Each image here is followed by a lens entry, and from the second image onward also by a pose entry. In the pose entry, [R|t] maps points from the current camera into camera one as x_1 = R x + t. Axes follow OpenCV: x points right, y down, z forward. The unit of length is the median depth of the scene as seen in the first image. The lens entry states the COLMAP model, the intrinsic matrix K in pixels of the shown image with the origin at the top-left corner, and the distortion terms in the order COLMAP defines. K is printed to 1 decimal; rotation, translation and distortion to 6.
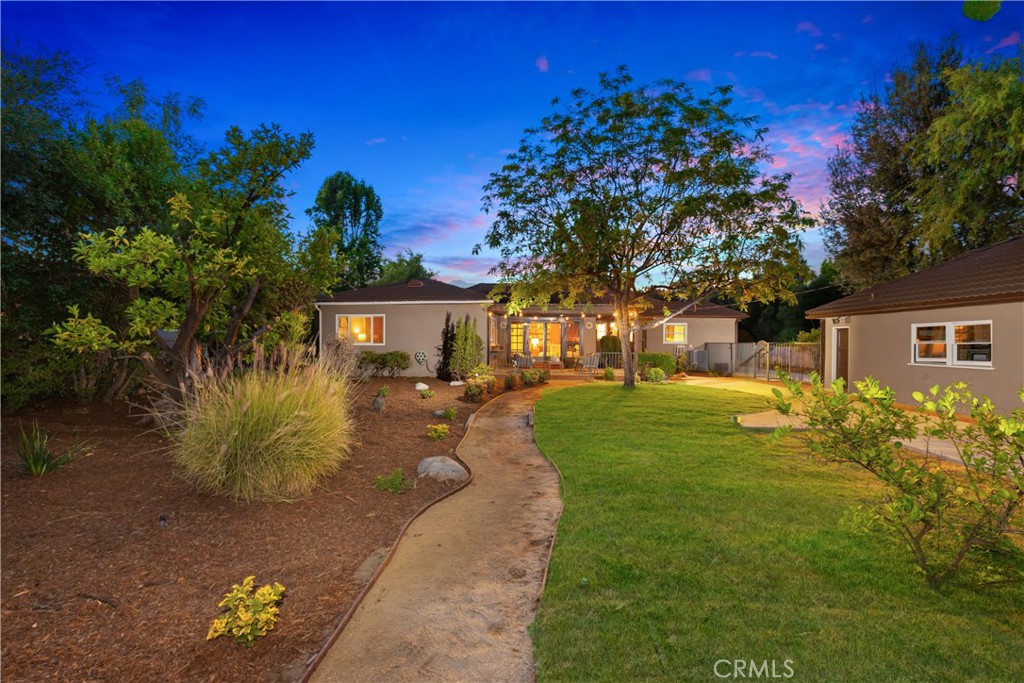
lens RADIAL K [[467.3, 0, 512.0], [0, 467.3, 341.5], [0, 0, 1]] dist [0.001993, 0.000364]
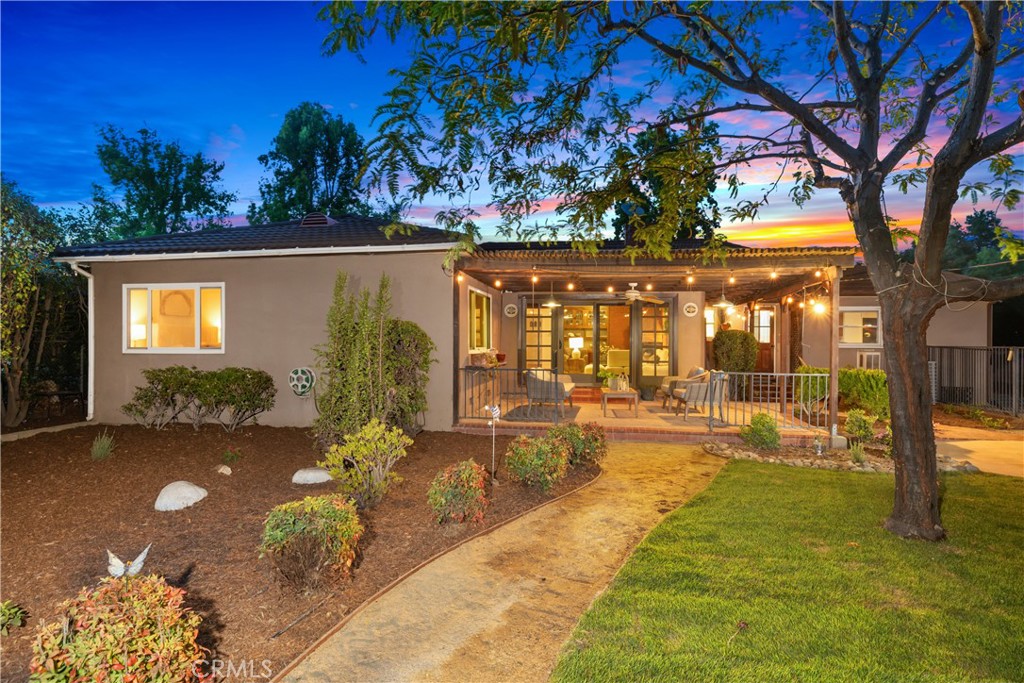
lens RADIAL K [[548.1, 0, 512.0], [0, 548.1, 341.5], [0, 0, 1]] dist [0.001033, 0.000391]
pose [[0.995969, -0.000526, -0.089694, 0.032544], [0.000698, 0.999998, 0.001884, -0.002705], [0.089693, -0.001939, 0.995968, 0.405417]]
